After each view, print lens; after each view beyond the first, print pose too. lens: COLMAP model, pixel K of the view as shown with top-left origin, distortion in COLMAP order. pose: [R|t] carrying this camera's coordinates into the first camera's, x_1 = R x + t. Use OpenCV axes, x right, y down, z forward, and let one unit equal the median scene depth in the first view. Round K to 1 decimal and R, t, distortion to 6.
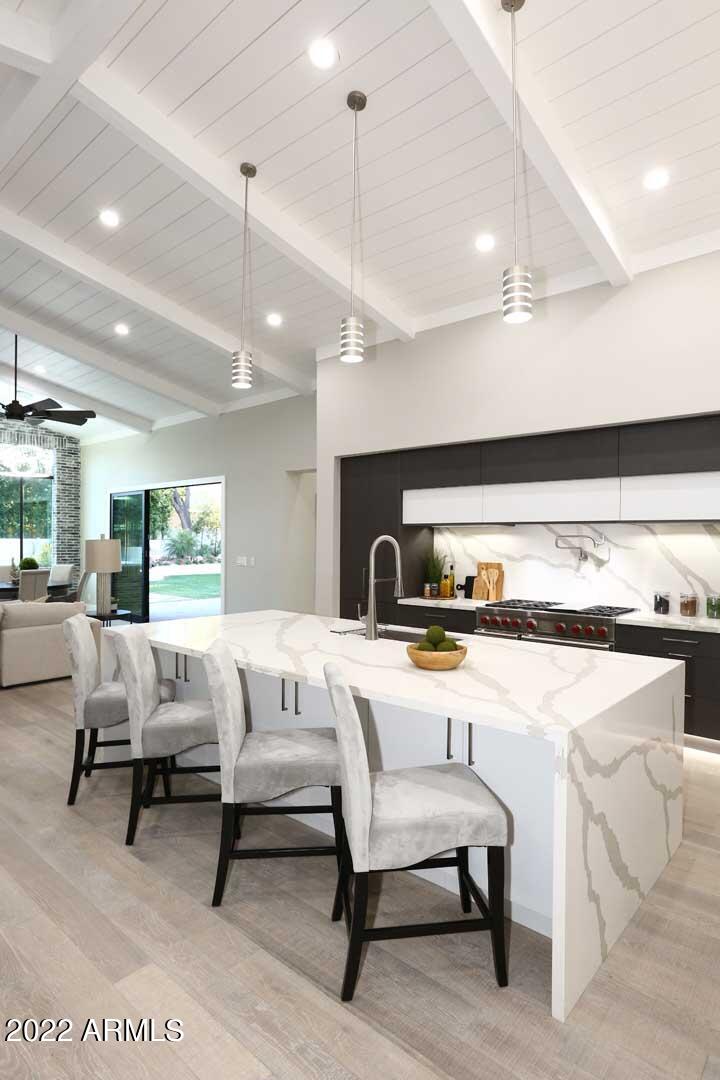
lens RADIAL K [[591.4, 0, 359.6], [0, 591.4, 563.5], [0, 0, 1]] dist [-0.027129, -0.000073]
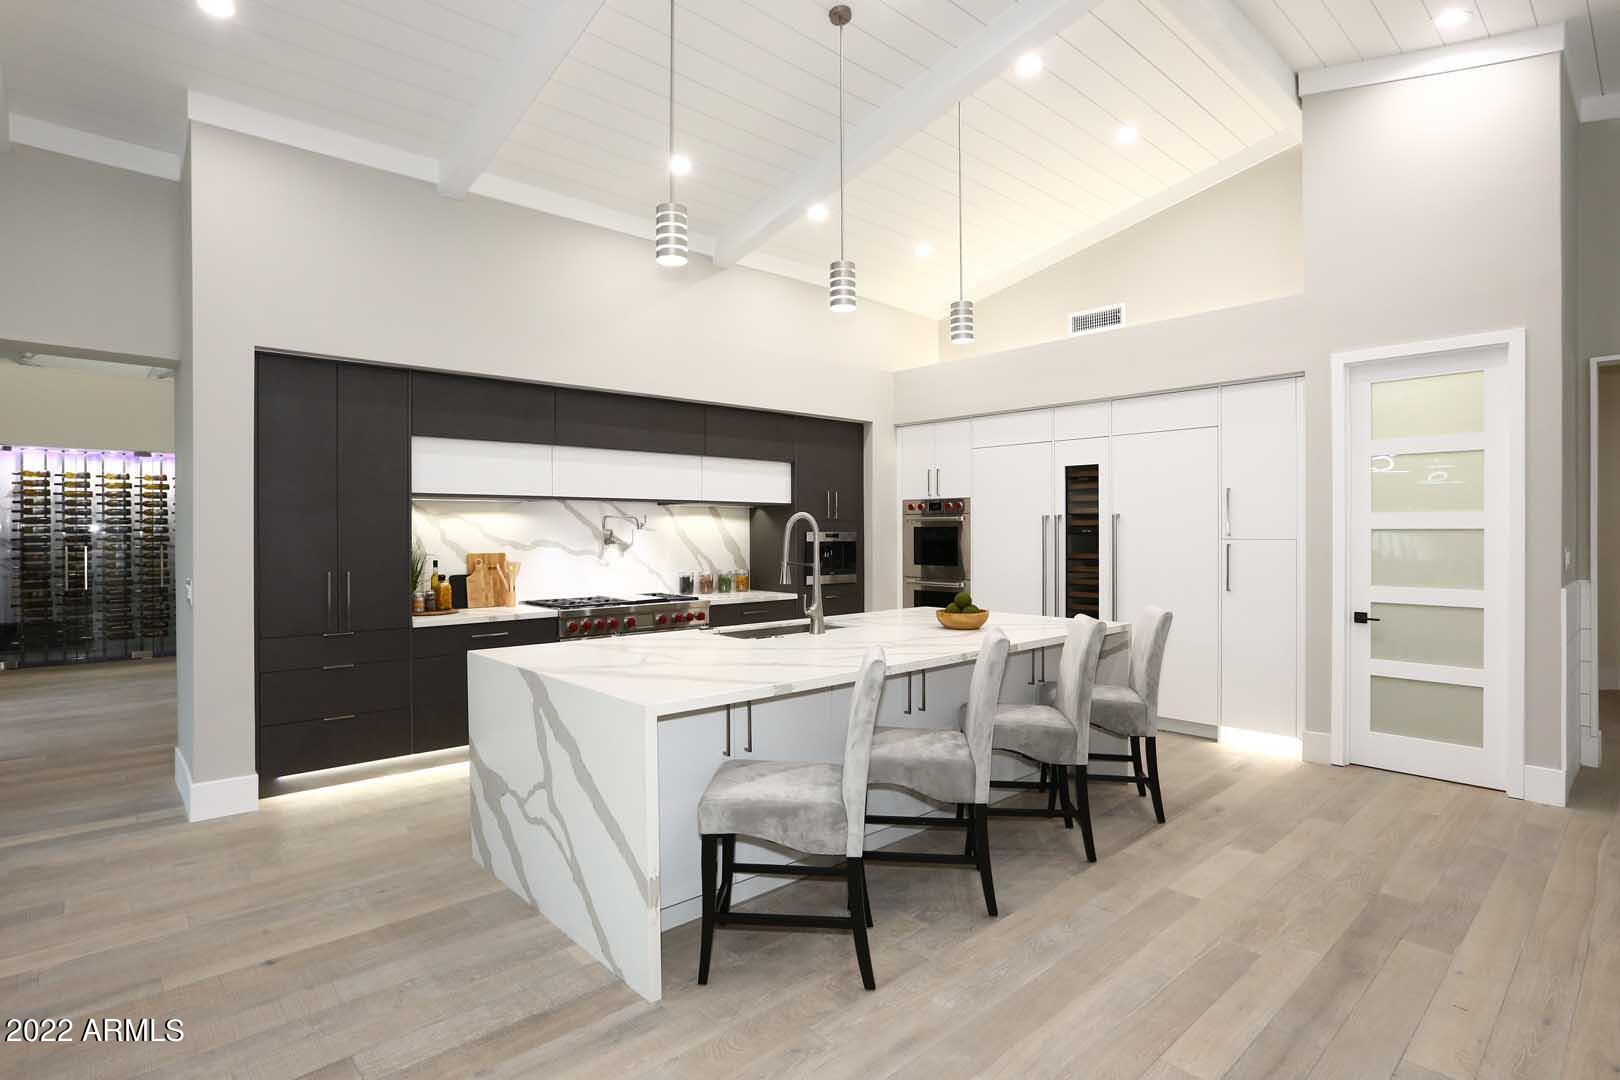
lens RADIAL K [[822.0, 0, 810.0], [0, 822.0, 540.0], [0, 0, 1]] dist [-0.002389, -0.000174]
pose [[0.117854, -0.021417, 0.992800, -0.773152], [0.037120, 0.999164, 0.017148, -0.021625], [-0.992337, 0.034832, 0.118551, 0.570061]]
